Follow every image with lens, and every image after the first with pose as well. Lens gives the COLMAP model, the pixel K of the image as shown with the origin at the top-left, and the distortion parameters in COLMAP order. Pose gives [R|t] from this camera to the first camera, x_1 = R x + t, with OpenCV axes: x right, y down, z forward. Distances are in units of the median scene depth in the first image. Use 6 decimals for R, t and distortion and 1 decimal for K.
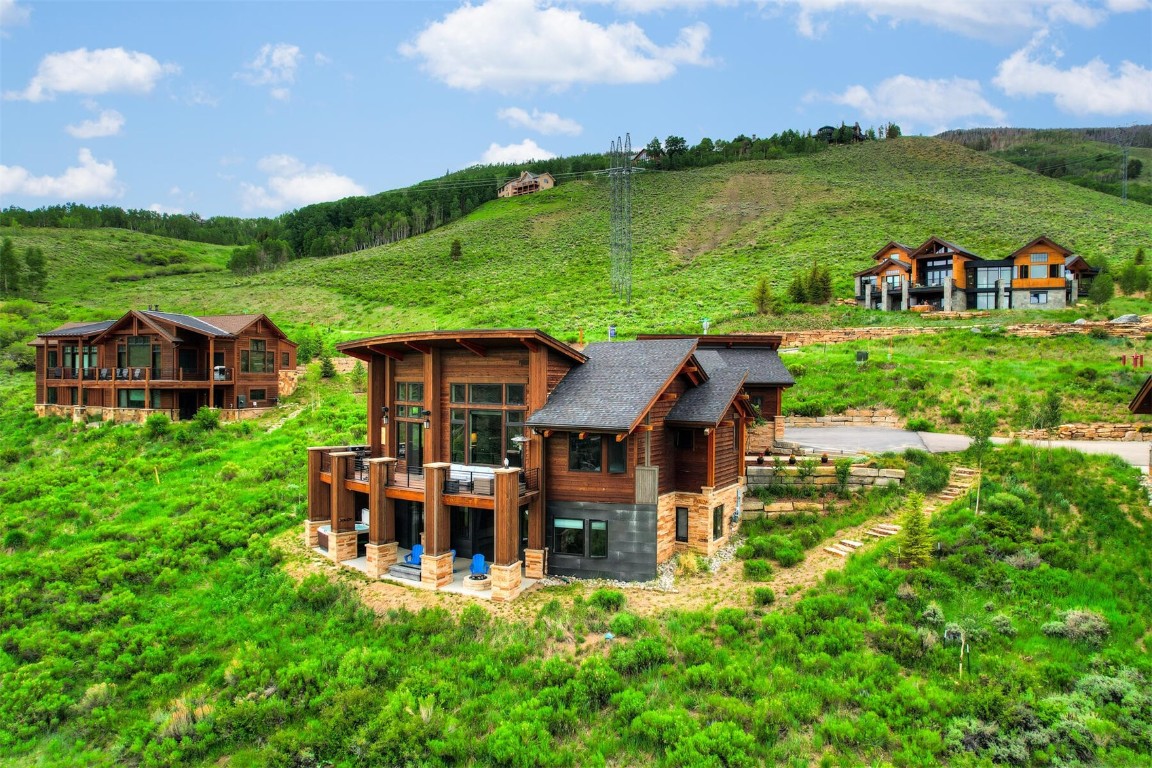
lens RADIAL K [[742.5, 0, 576.0], [0, 742.5, 384.0], [0, 0, 1]] dist [-0.076905, 0.064968]
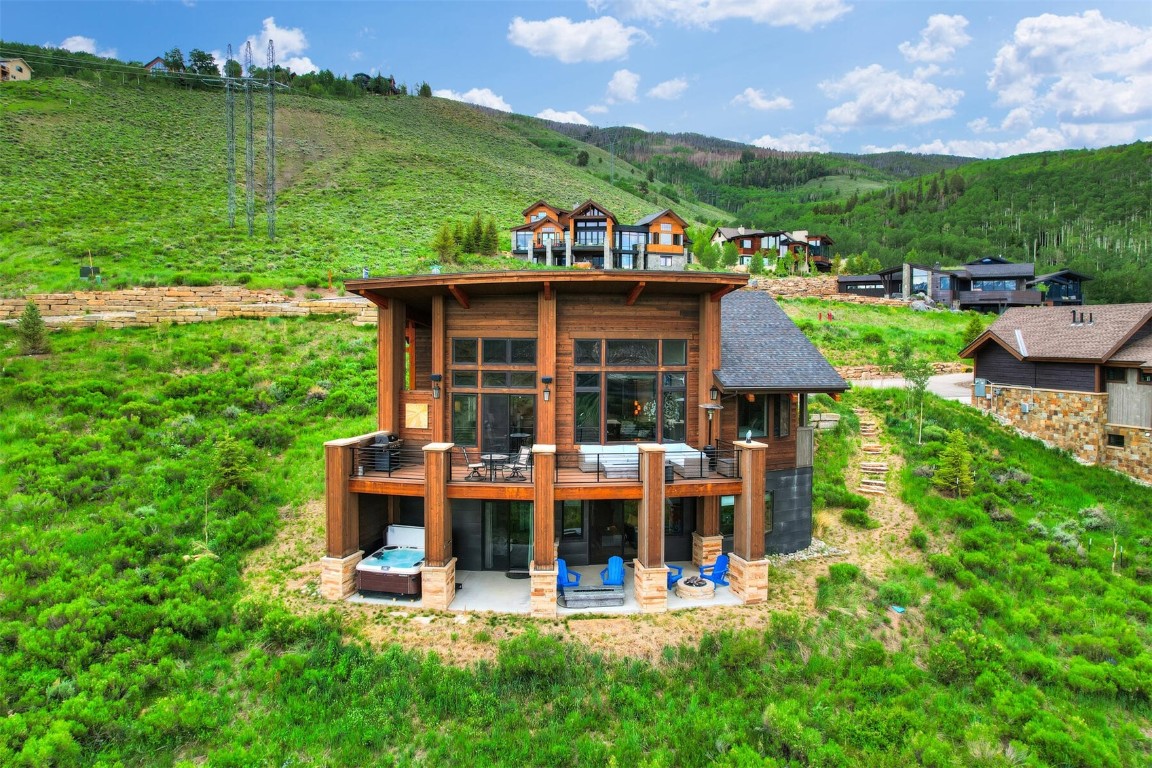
lens RADIAL K [[752.2, 0, 575.8], [0, 752.2, 344.0], [0, 0, 1]] dist [-0.072727, 0.072637]
pose [[0.780534, -0.011490, 0.625008, -0.539566], [0.003941, 0.999902, 0.013460, -0.005466], [-0.625101, -0.008043, 0.780502, 0.332580]]
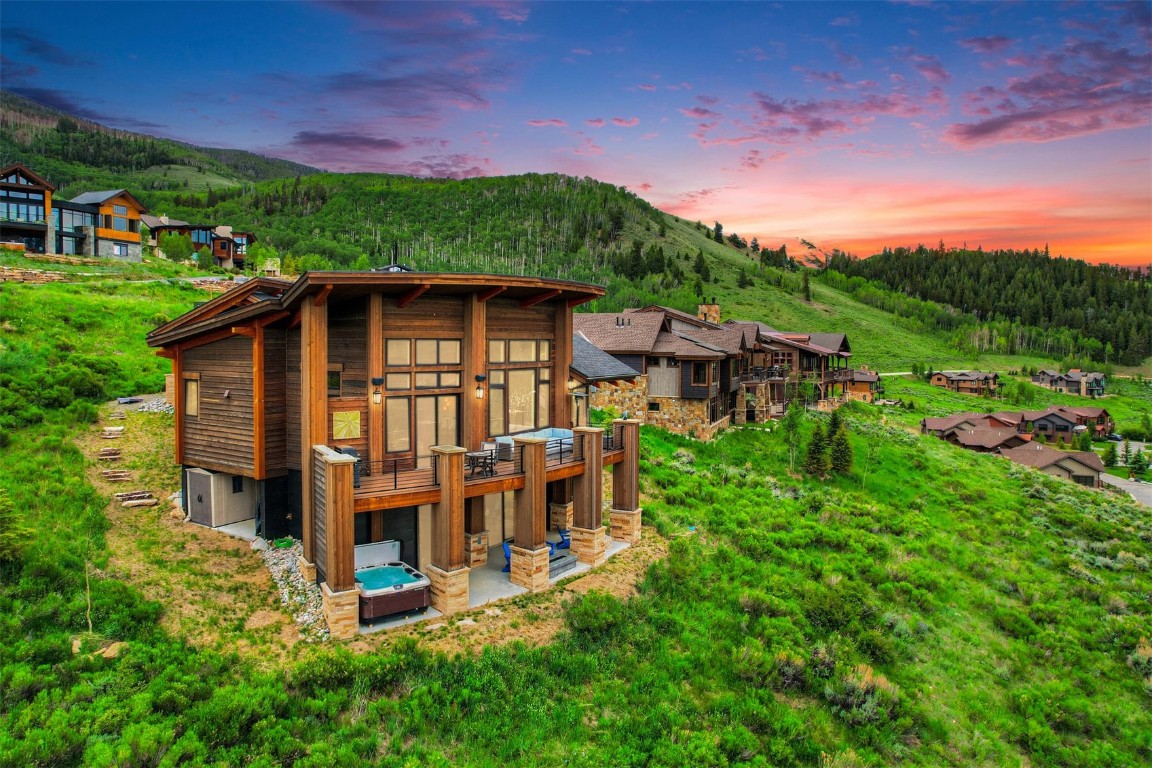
lens RADIAL K [[752.2, 0, 575.8], [0, 752.2, 344.0], [0, 0, 1]] dist [-0.072727, 0.072637]
pose [[0.054812, -0.017803, 0.998338, -0.819873], [0.003227, 0.999839, 0.017653, -0.008447], [-0.998491, 0.002254, 0.054861, 0.714378]]
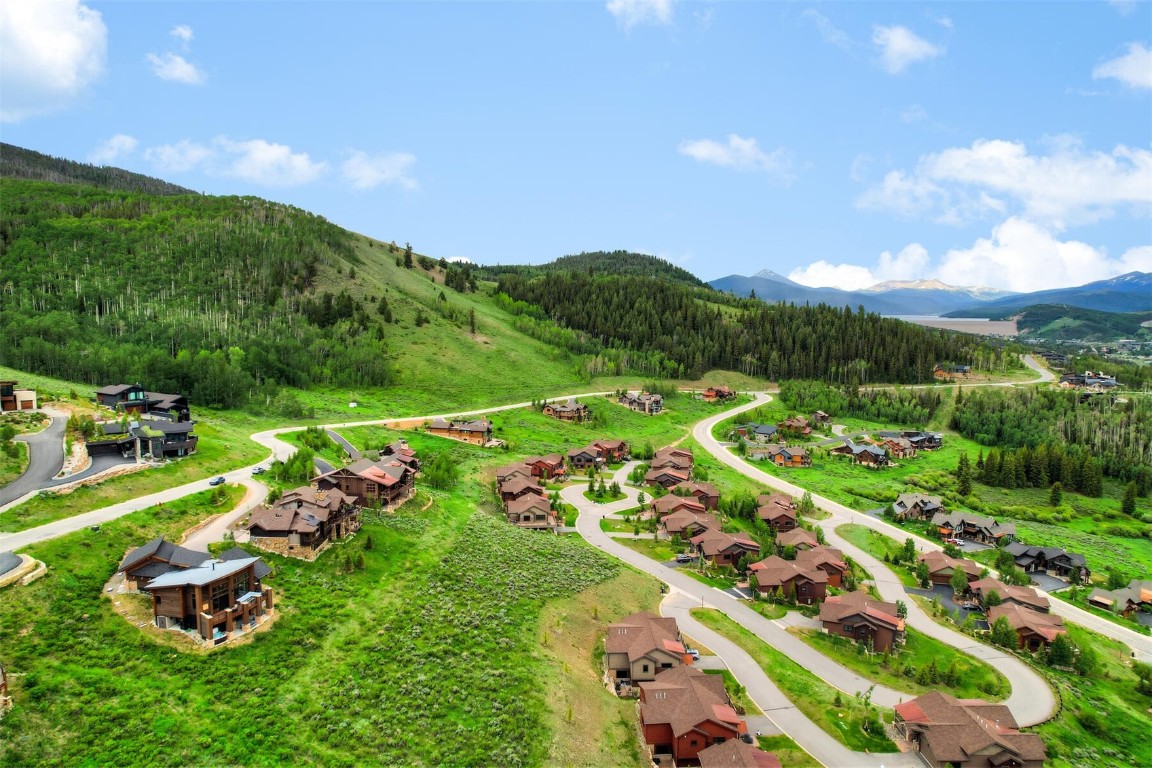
lens RADIAL K [[742.5, 0, 576.0], [0, 742.5, 384.0], [0, 0, 1]] dist [-0.076905, 0.064968]
pose [[-0.314756, -0.111577, 0.942592, -3.337881], [-0.002174, 0.993149, 0.116836, -1.157050], [-0.949170, 0.034725, -0.312842, 0.403644]]
